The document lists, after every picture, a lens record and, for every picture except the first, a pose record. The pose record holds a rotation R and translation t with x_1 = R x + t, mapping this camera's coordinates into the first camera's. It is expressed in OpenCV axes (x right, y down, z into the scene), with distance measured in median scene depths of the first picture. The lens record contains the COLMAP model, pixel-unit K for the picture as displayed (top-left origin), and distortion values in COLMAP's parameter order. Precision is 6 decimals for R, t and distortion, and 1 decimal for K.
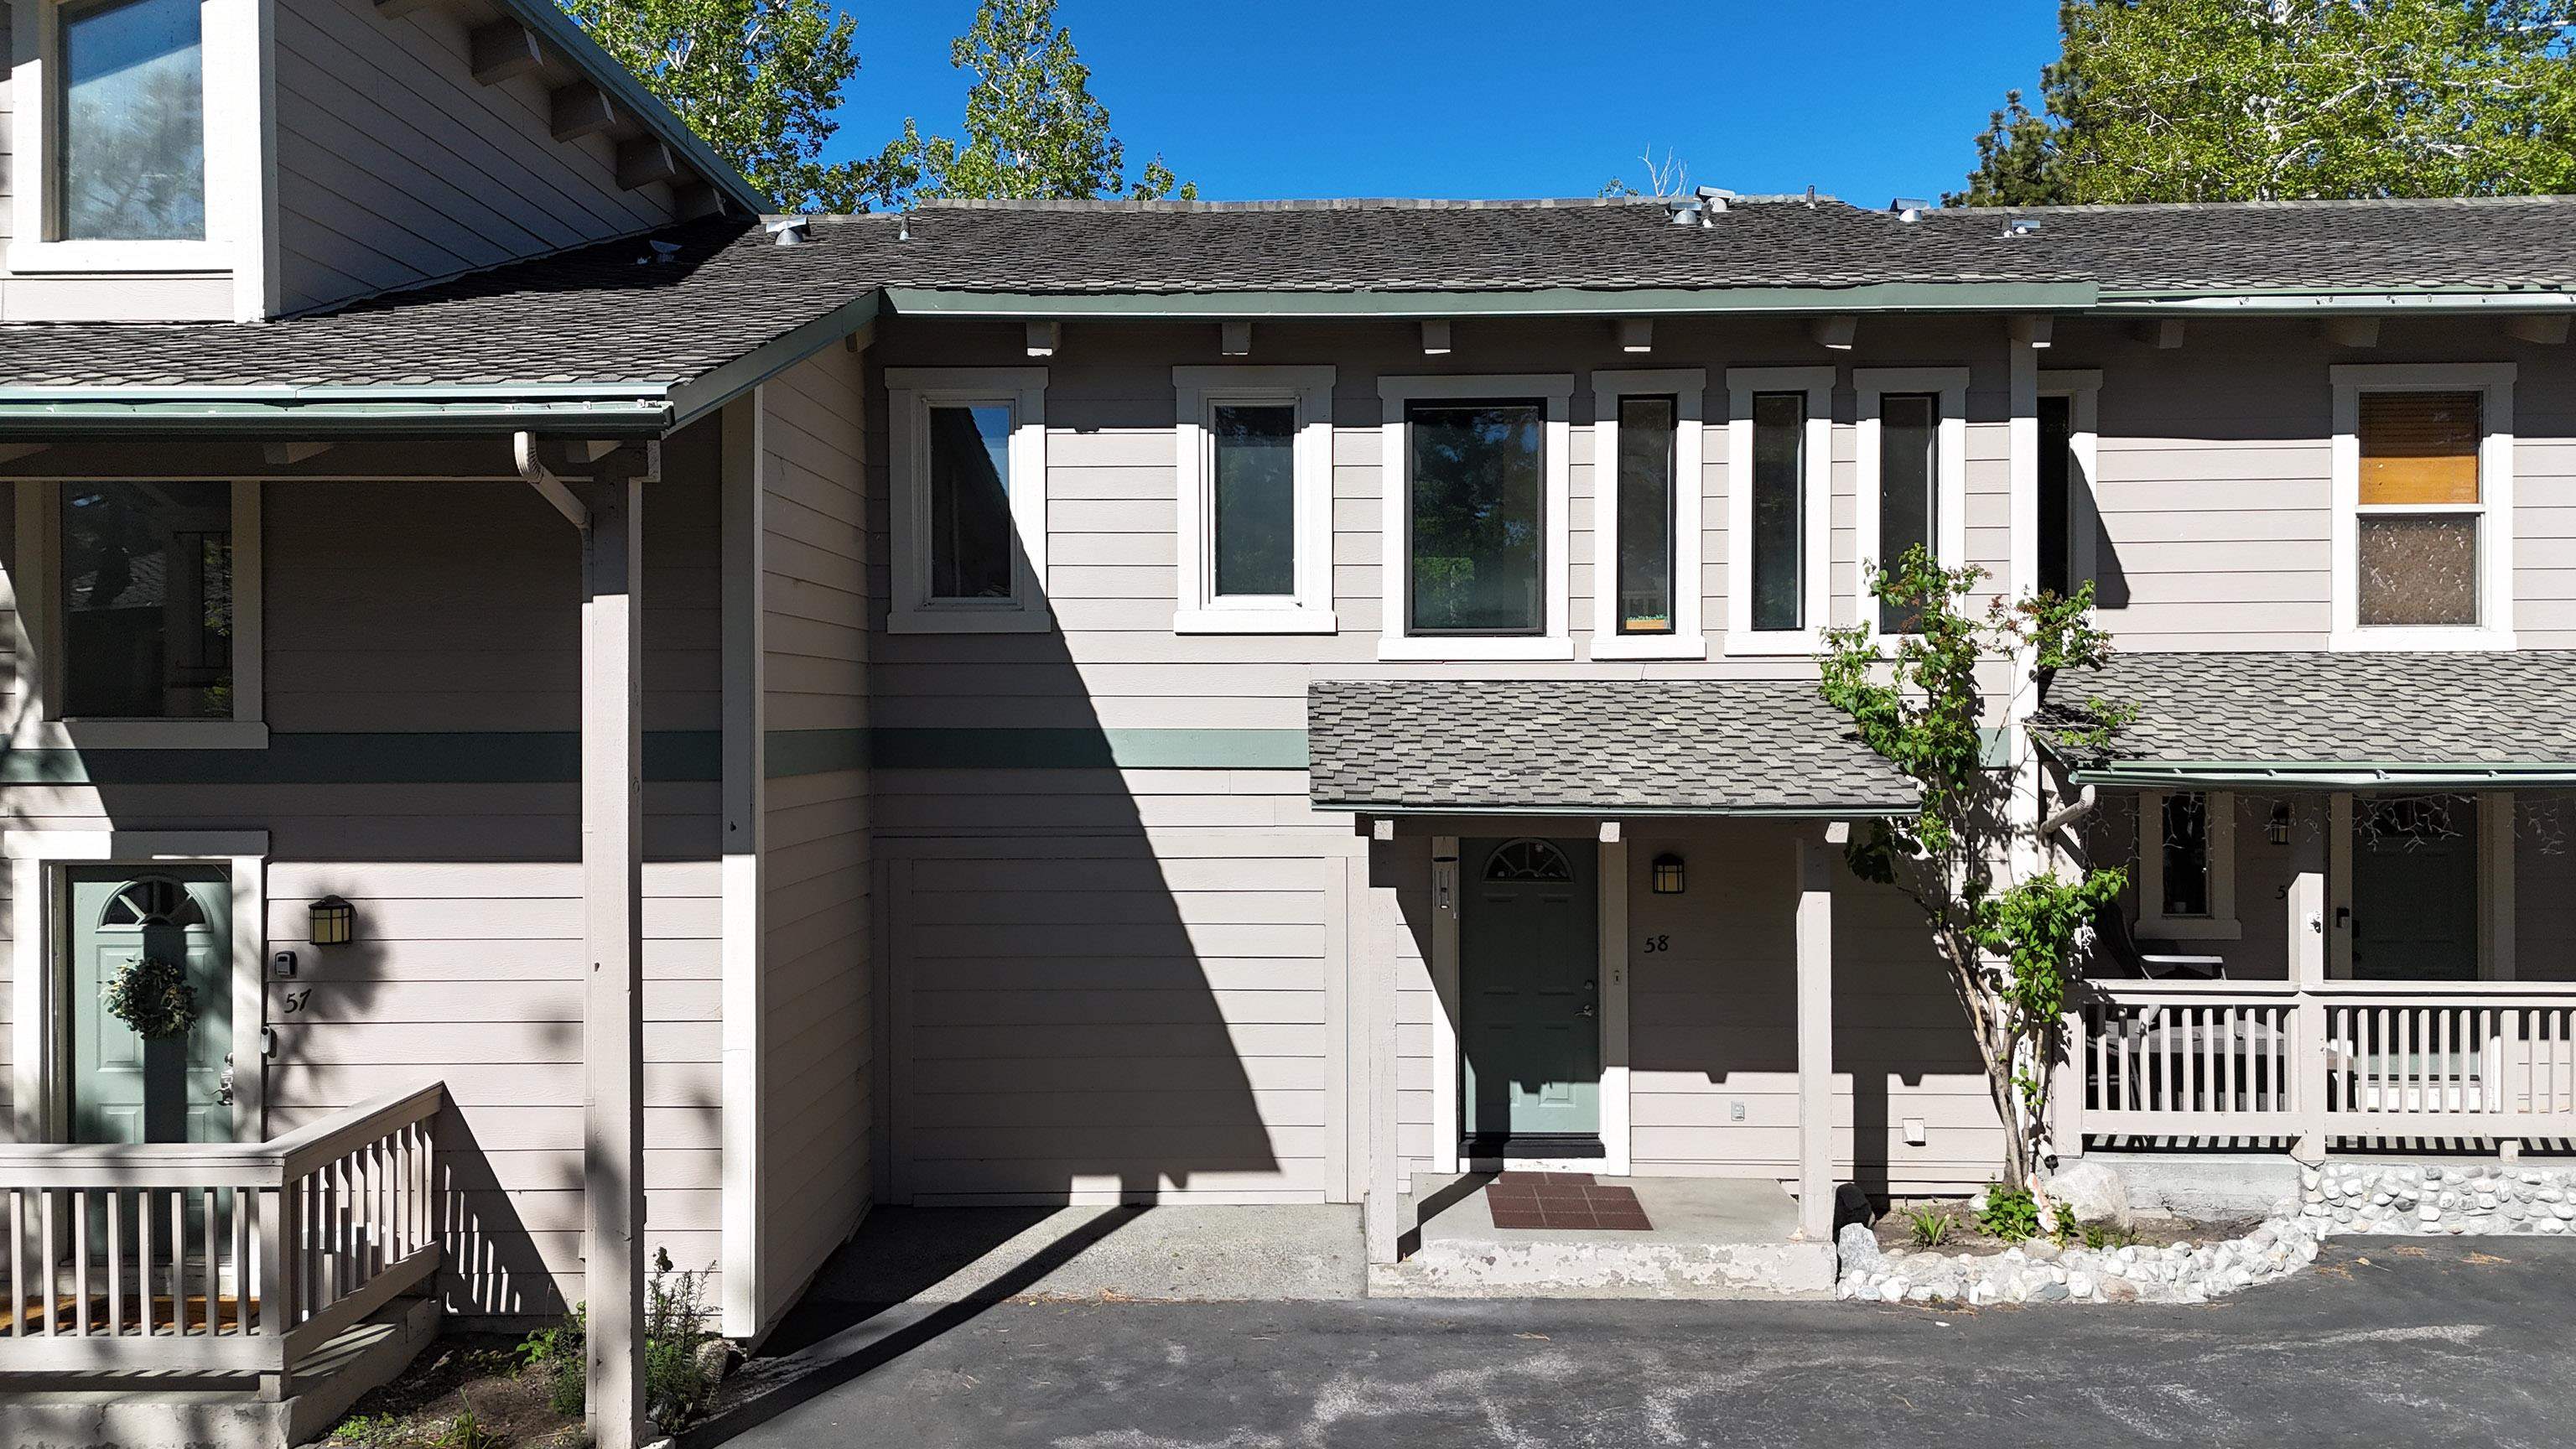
lens RADIAL K [[1974.2, 0, 1288.0], [0, 1974.2, 724.5], [0, 0, 1]] dist [0.003644, -0.002699]
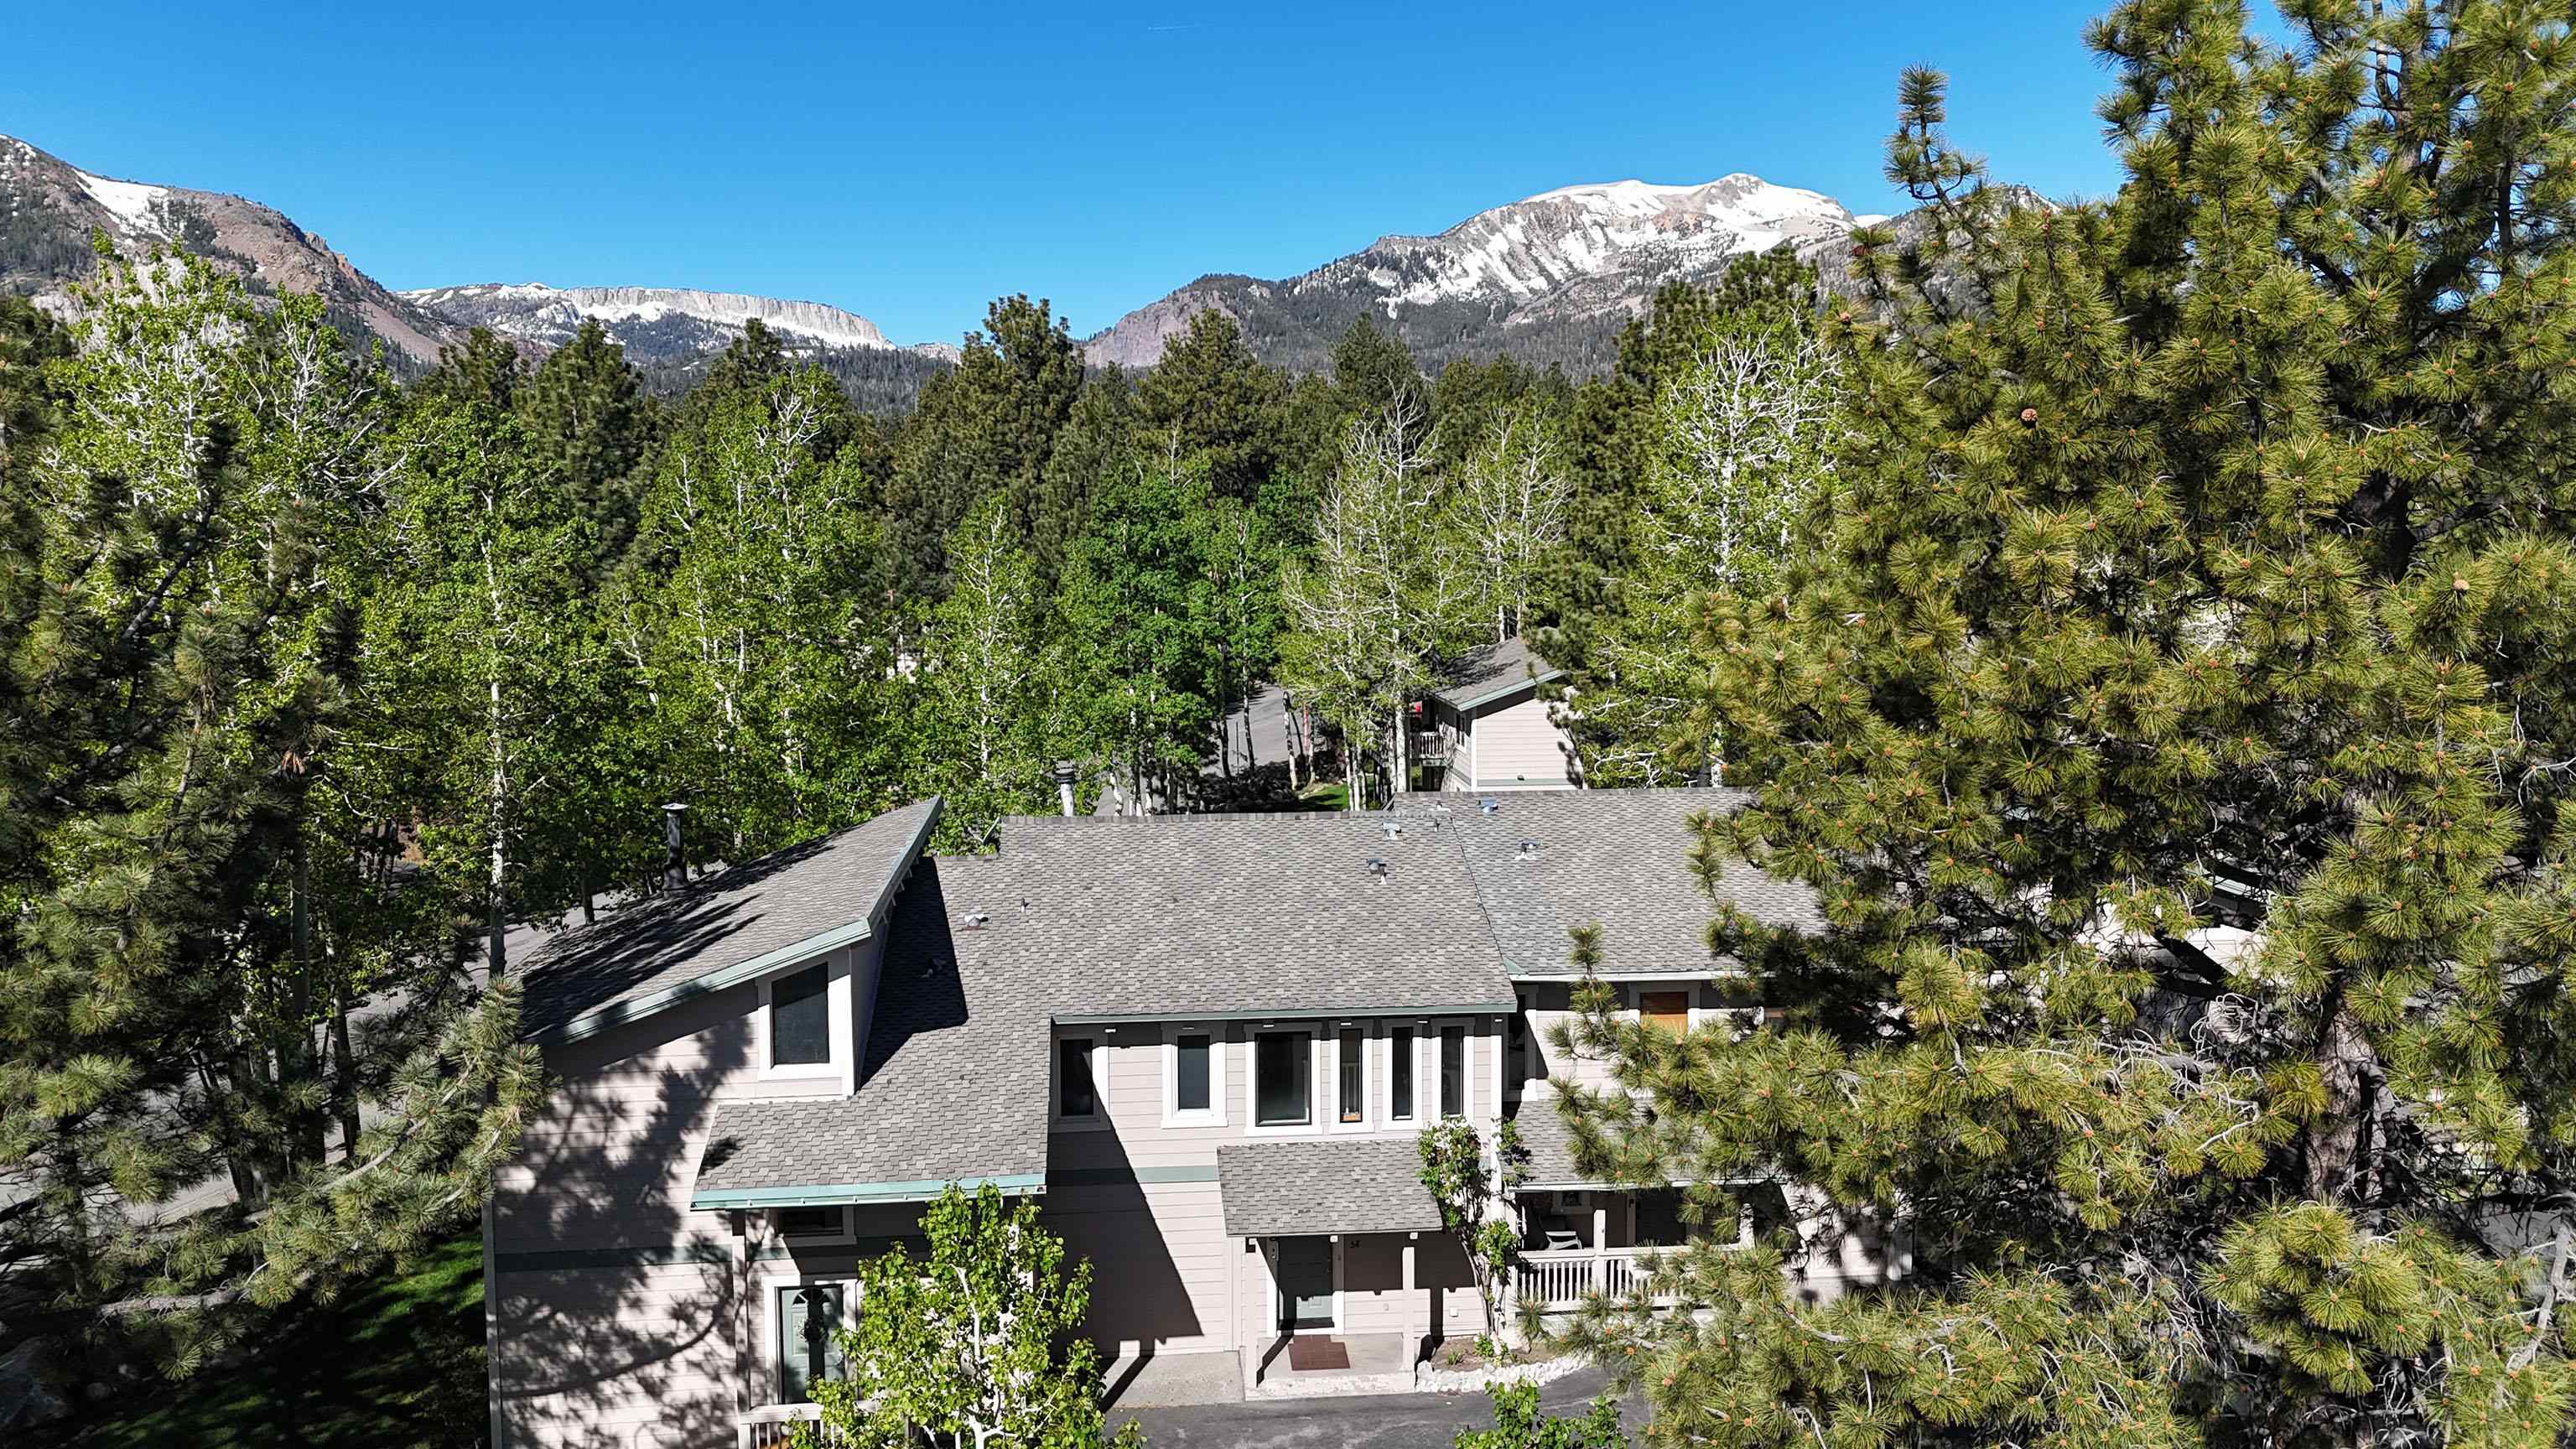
lens RADIAL K [[1768.4, 0, 1334.4], [0, 1768.4, 722.2], [0, 0, 1]] dist [0.001144, -0.000464]
pose [[0.990258, -0.006258, 0.139101, -0.153004], [0.000495, 0.999141, 0.041426, -0.663331], [-0.139241, -0.040954, 0.989411, -1.235627]]
